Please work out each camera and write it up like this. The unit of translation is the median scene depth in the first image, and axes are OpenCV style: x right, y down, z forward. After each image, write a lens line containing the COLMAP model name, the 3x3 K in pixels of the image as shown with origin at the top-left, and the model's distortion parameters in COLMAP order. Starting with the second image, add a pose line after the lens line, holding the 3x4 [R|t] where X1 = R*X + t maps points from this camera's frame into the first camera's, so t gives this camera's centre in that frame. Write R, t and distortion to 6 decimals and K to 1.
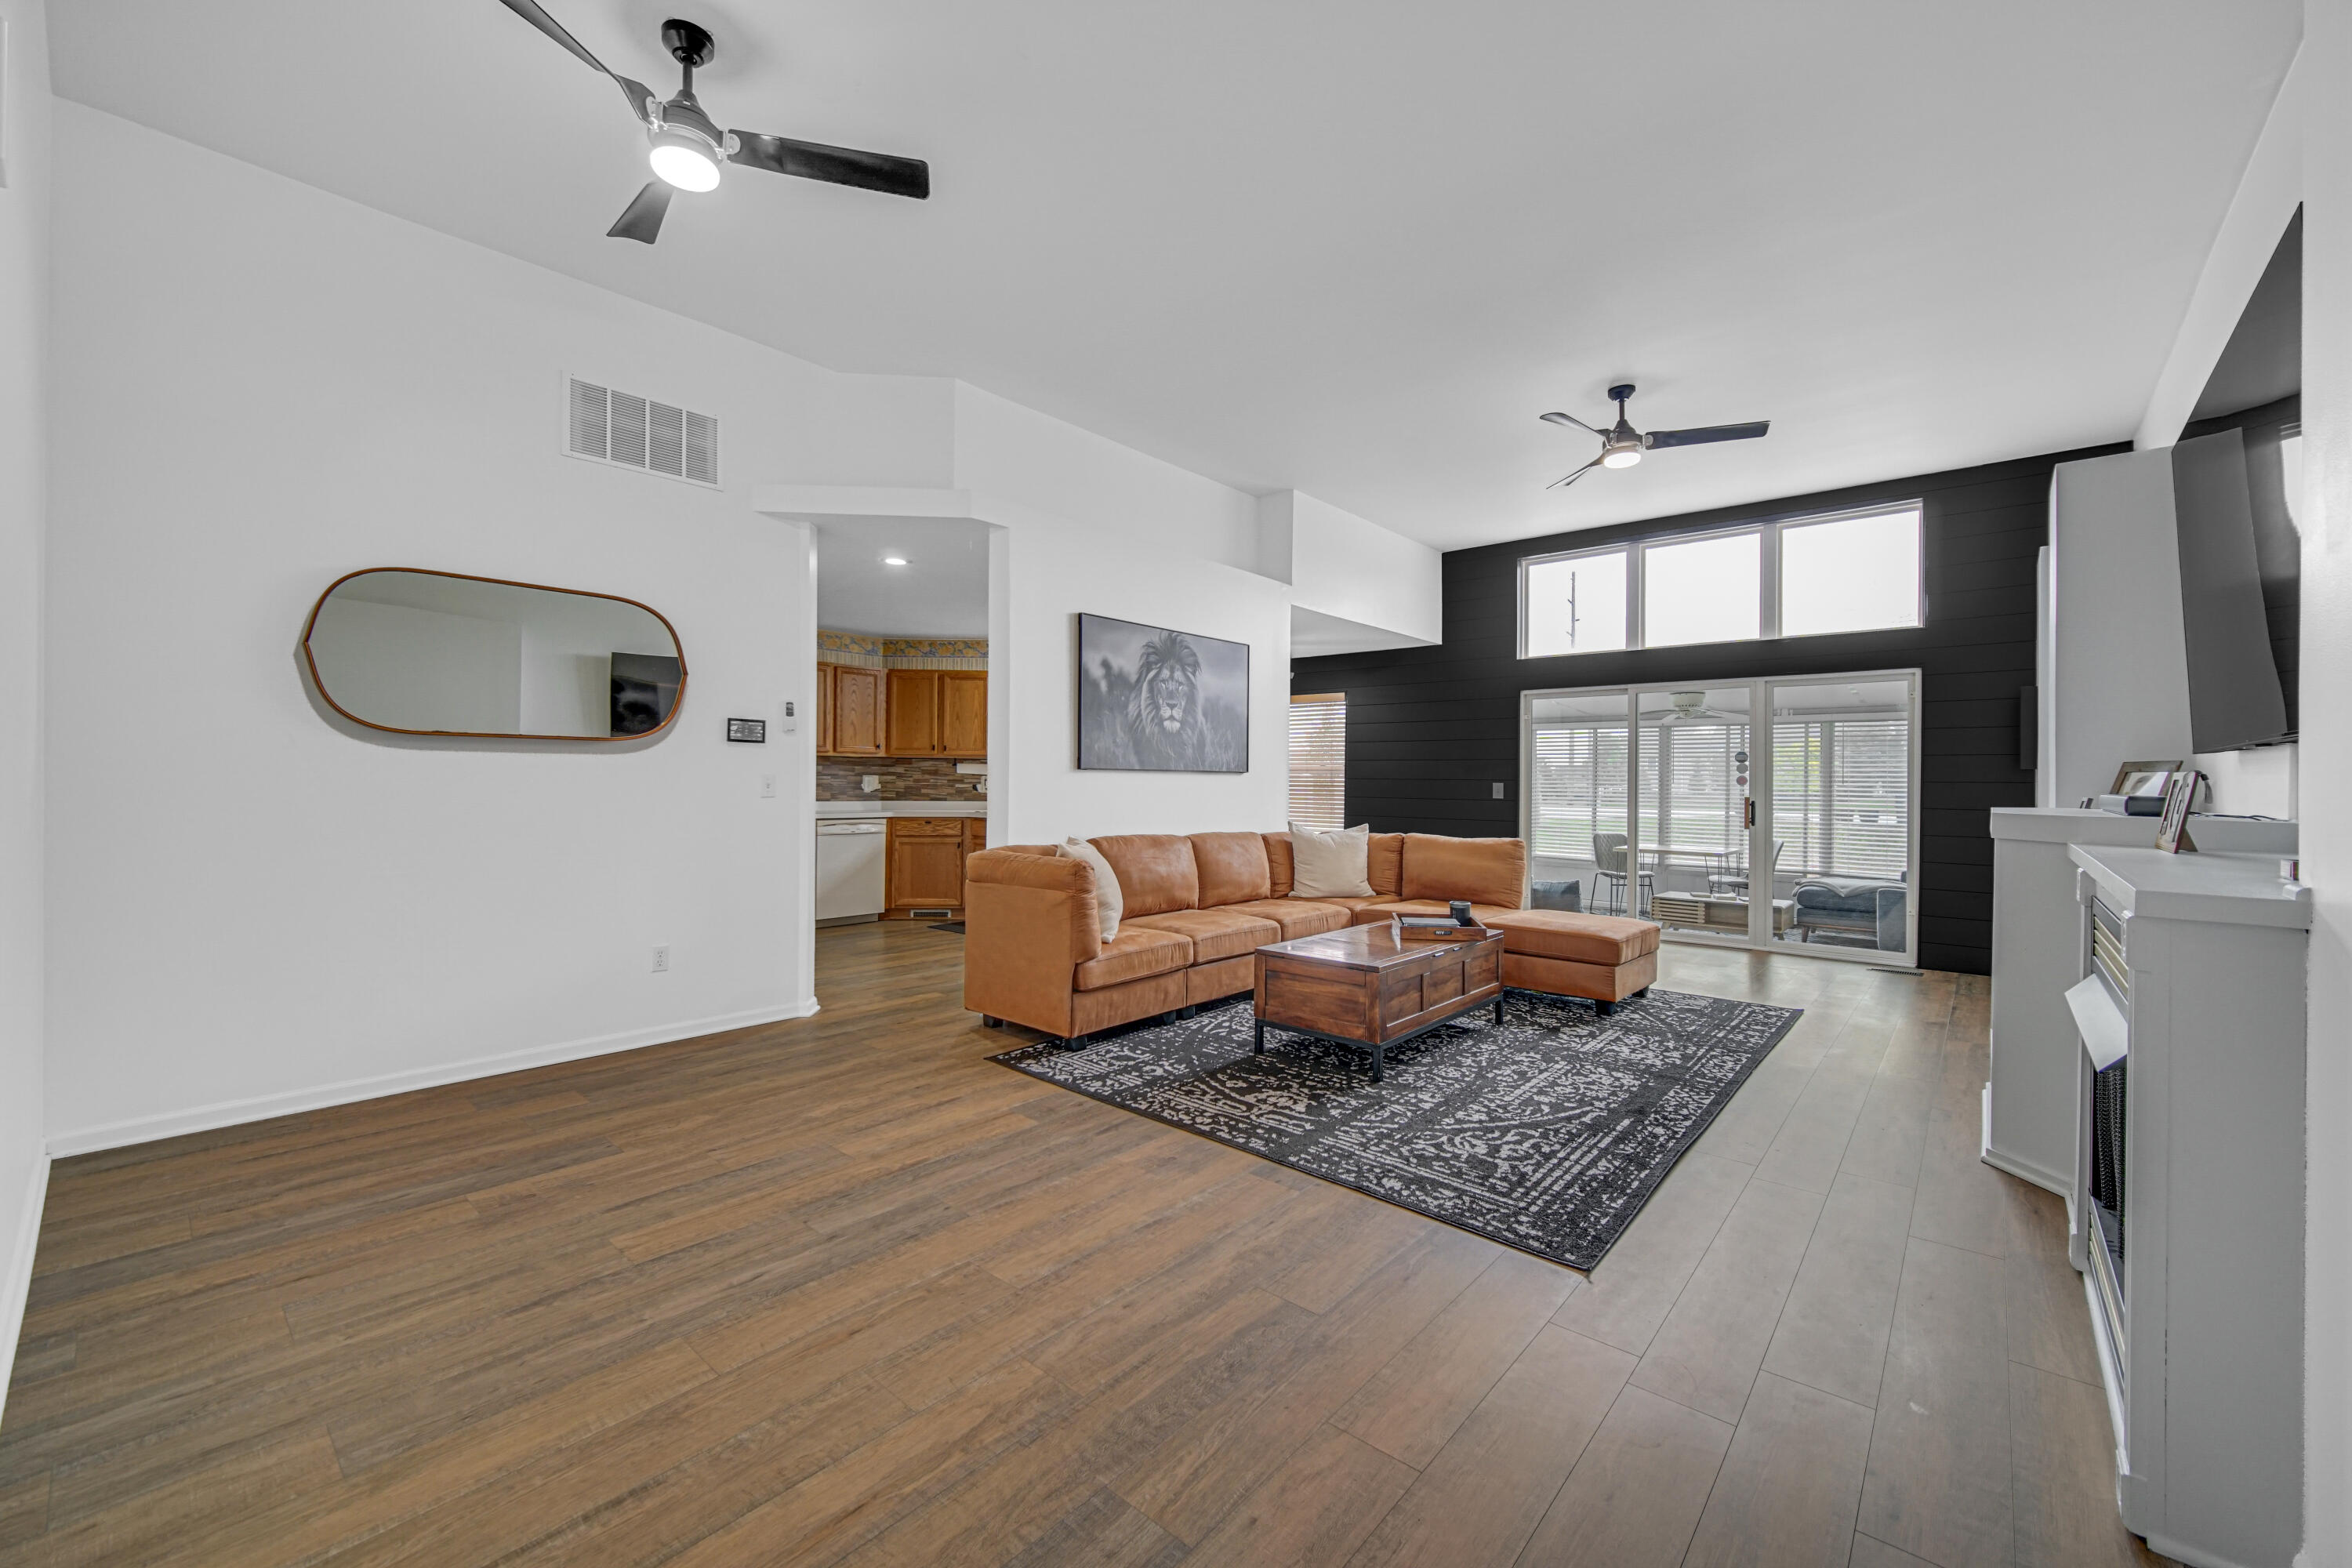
lens RADIAL K [[929.2, 0, 1172.7], [0, 929.2, 777.3], [0, 0, 1]] dist [-0.000876, -0.000234]
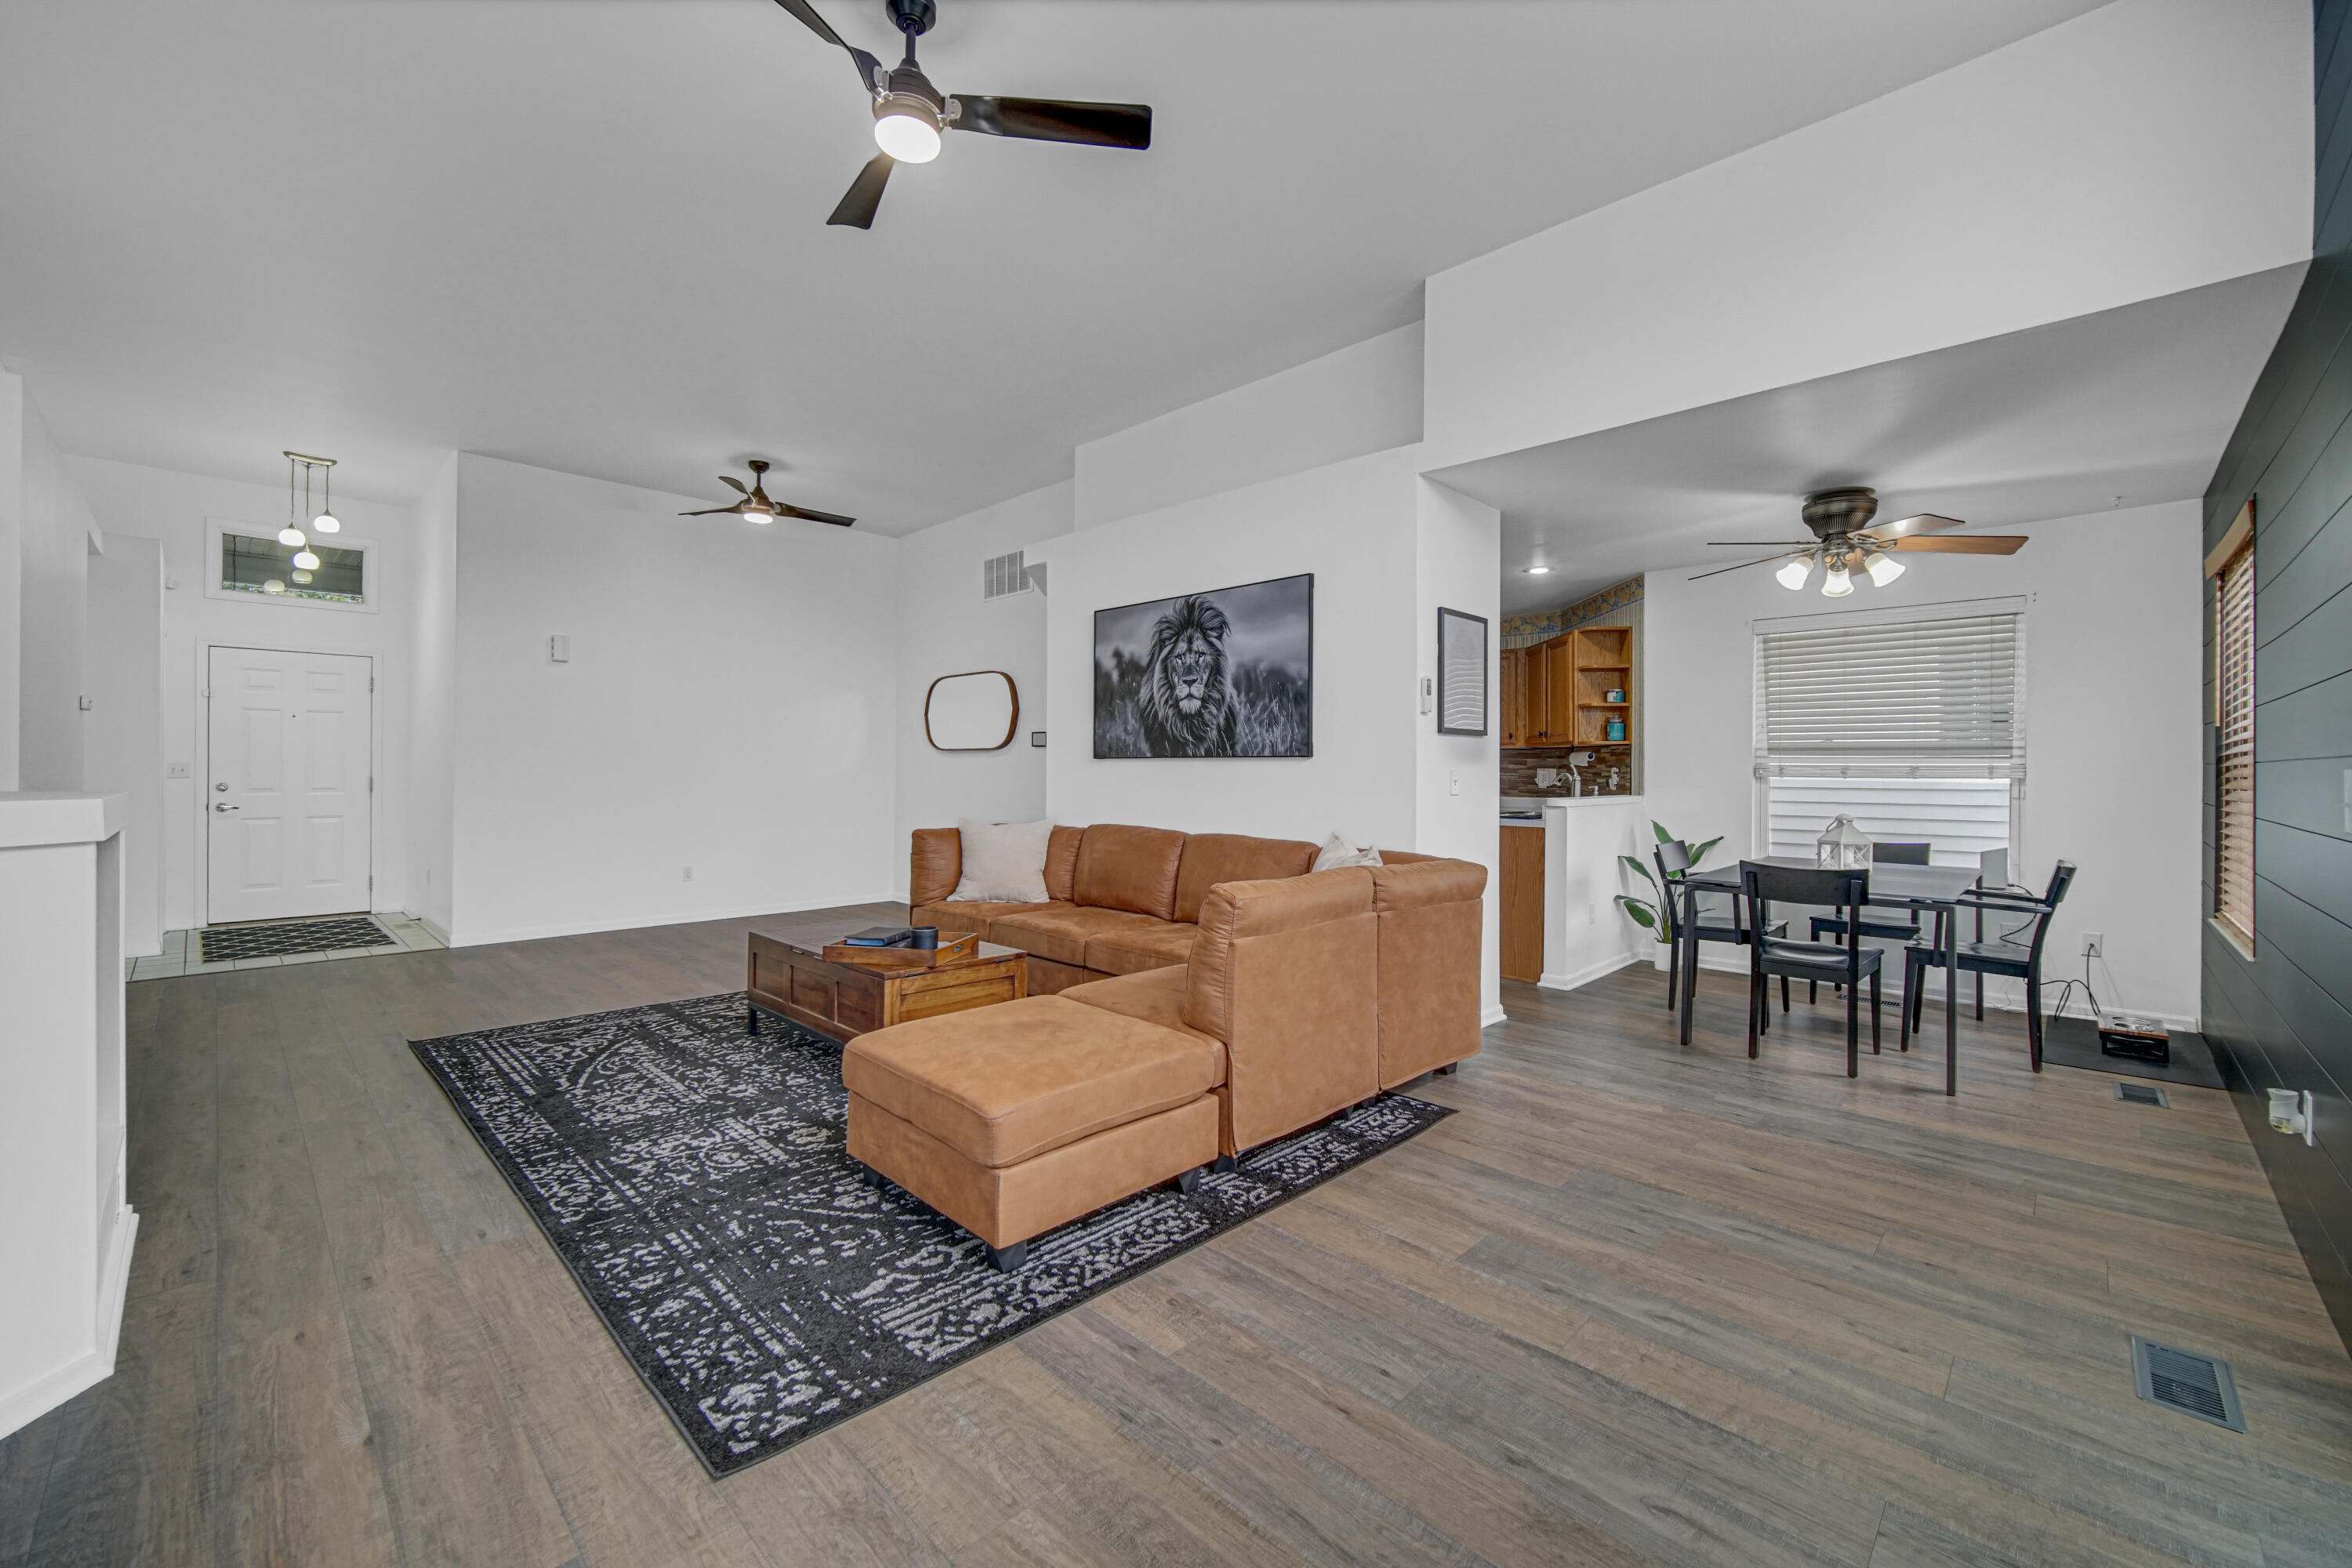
lens RADIAL K [[938.7, 0, 1169.8], [0, 938.7, 772.2], [0, 0, 1]] dist [-0.001191, -0.000242]
pose [[-0.053980, -0.007553, -0.998513, 0.870480], [-0.002303, 0.999970, -0.007439, 0.013006], [0.998539, 0.001898, -0.053996, 1.029054]]
